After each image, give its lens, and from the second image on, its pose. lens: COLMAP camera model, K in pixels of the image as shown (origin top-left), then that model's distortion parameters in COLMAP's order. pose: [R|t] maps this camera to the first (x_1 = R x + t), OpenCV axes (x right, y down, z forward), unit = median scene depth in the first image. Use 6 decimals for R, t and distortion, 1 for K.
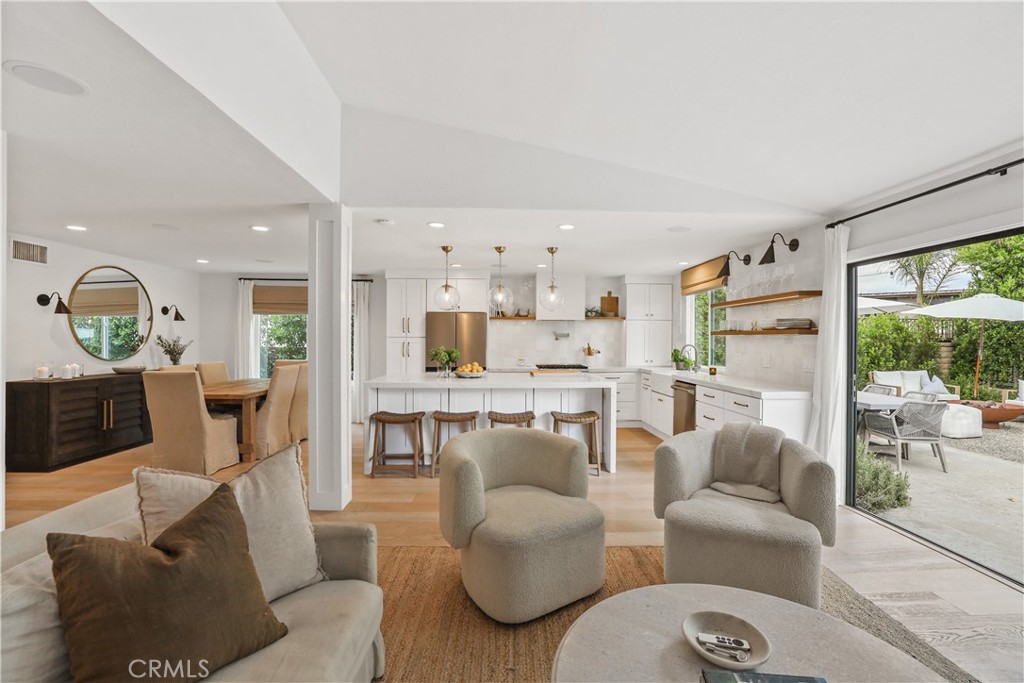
lens RADIAL K [[442.6, 0, 513.0], [0, 442.6, 342.1], [0, 0, 1]] dist [-0.047692, 0.018425]
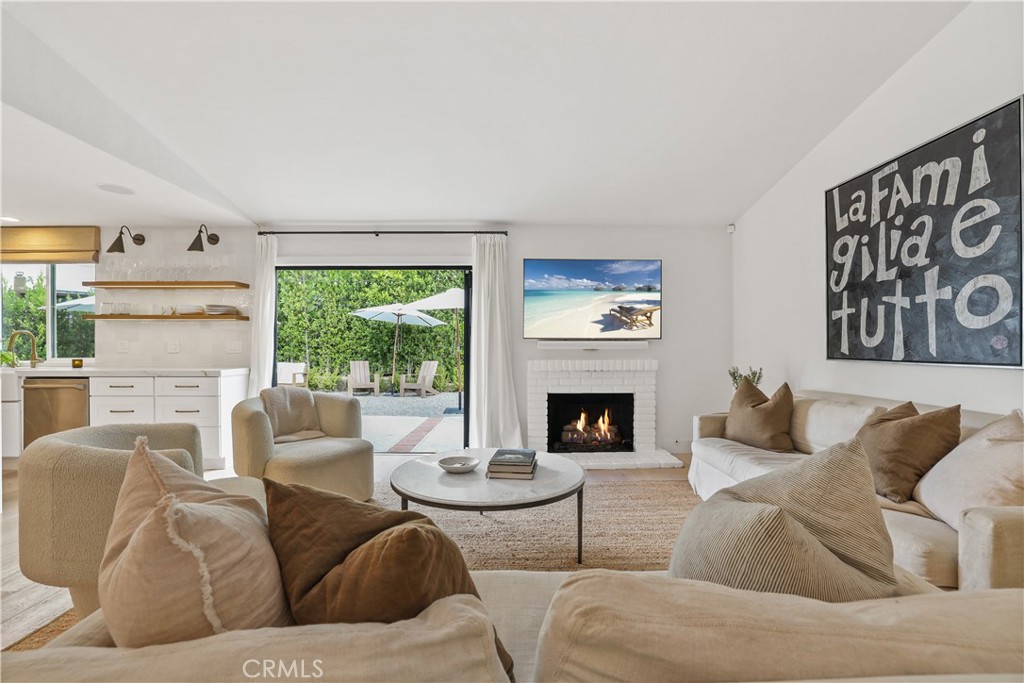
lens RADIAL K [[442.6, 0, 513.0], [0, 442.6, 342.1], [0, 0, 1]] dist [-0.047692, 0.018425]
pose [[0.023640, 0.003121, 0.999716, -0.280889], [0.006711, 0.999972, -0.003280, 0.030094], [-0.999698, 0.006786, 0.023618, 0.139982]]
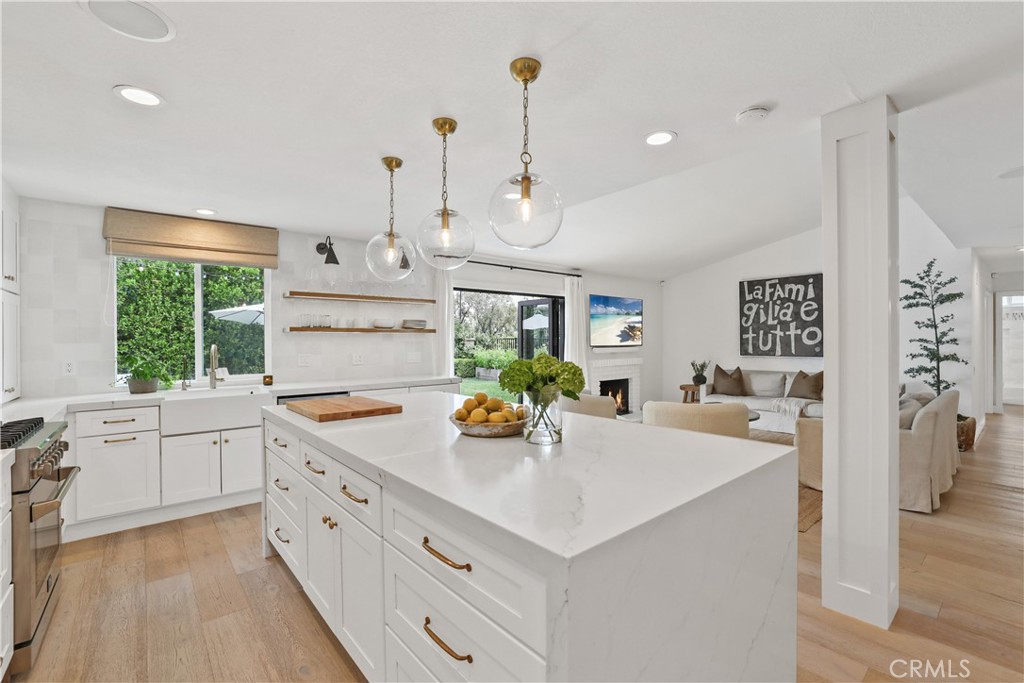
lens RADIAL K [[451.4, 0, 511.2], [0, 451.4, 334.0], [0, 0, 1]] dist [-0.048323, 0.019870]
pose [[-0.613639, 0.010630, 0.789515, -0.326666], [0.008258, 0.999941, -0.007045, -0.002330], [-0.789544, 0.002197, -0.613690, 0.968875]]
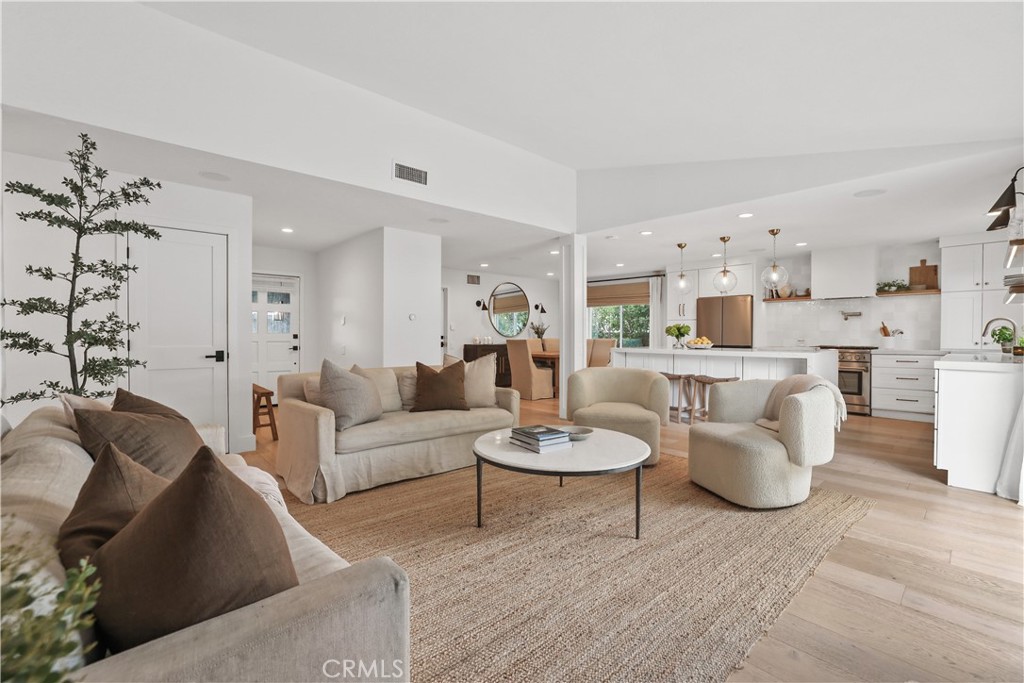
lens RADIAL K [[442.6, 0, 513.0], [0, 442.6, 342.1], [0, 0, 1]] dist [-0.047692, 0.018425]
pose [[0.649752, 0.010204, -0.760078, 0.386917], [-0.001961, 0.999929, 0.011747, 0.038086], [0.760144, -0.006142, 0.649726, -0.134569]]
